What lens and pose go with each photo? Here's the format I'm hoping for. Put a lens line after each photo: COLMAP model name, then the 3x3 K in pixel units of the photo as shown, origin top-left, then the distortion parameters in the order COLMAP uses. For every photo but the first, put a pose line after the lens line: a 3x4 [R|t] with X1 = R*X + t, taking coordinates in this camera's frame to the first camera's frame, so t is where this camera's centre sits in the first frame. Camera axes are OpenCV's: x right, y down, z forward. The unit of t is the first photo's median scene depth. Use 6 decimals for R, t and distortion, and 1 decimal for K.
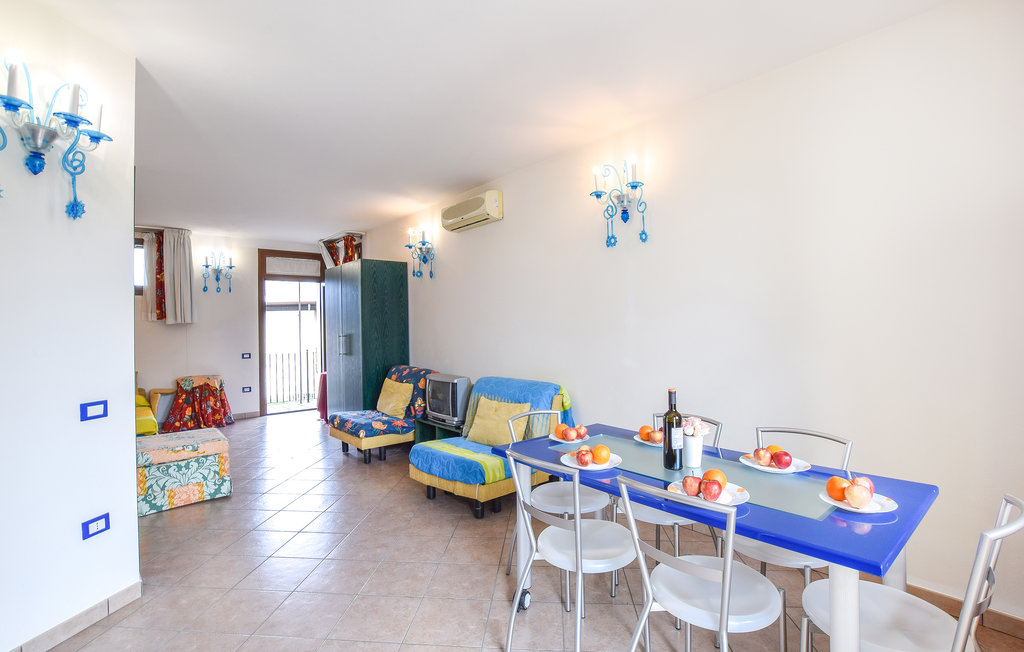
lens RADIAL K [[470.5, 0, 509.8], [0, 470.5, 320.6], [0, 0, 1]] dist [-0.027977, 0.001474]
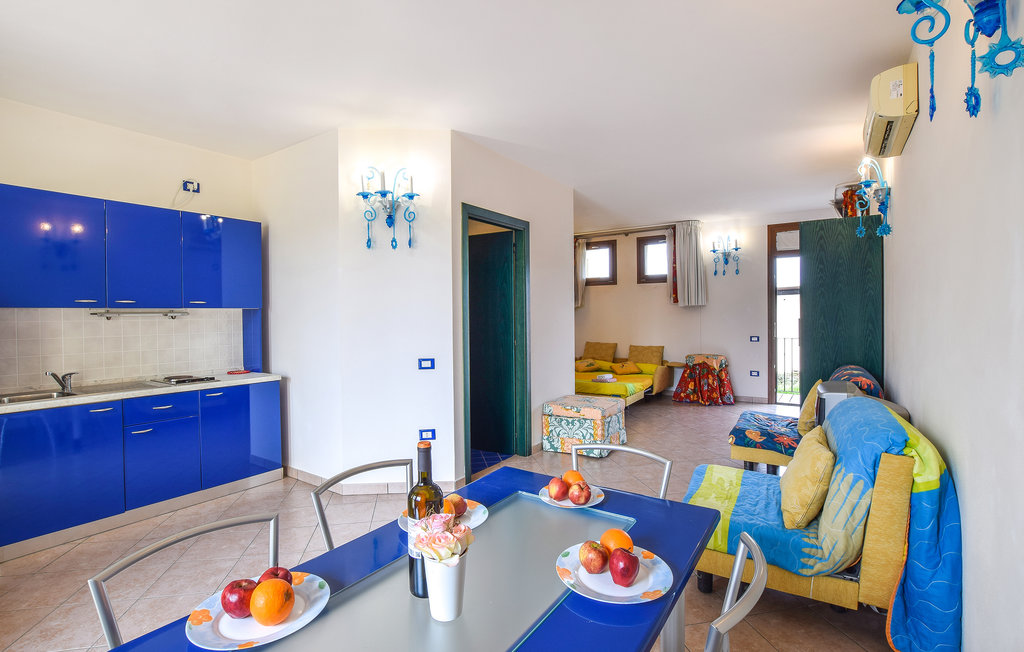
lens RADIAL K [[470.5, 0, 509.8], [0, 470.5, 320.6], [0, 0, 1]] dist [-0.027977, 0.001474]
pose [[0.269661, 0.026268, -0.962597, 0.262579], [0.017377, 0.999332, 0.032138, -0.002201], [0.962798, -0.025394, 0.269025, 0.286413]]
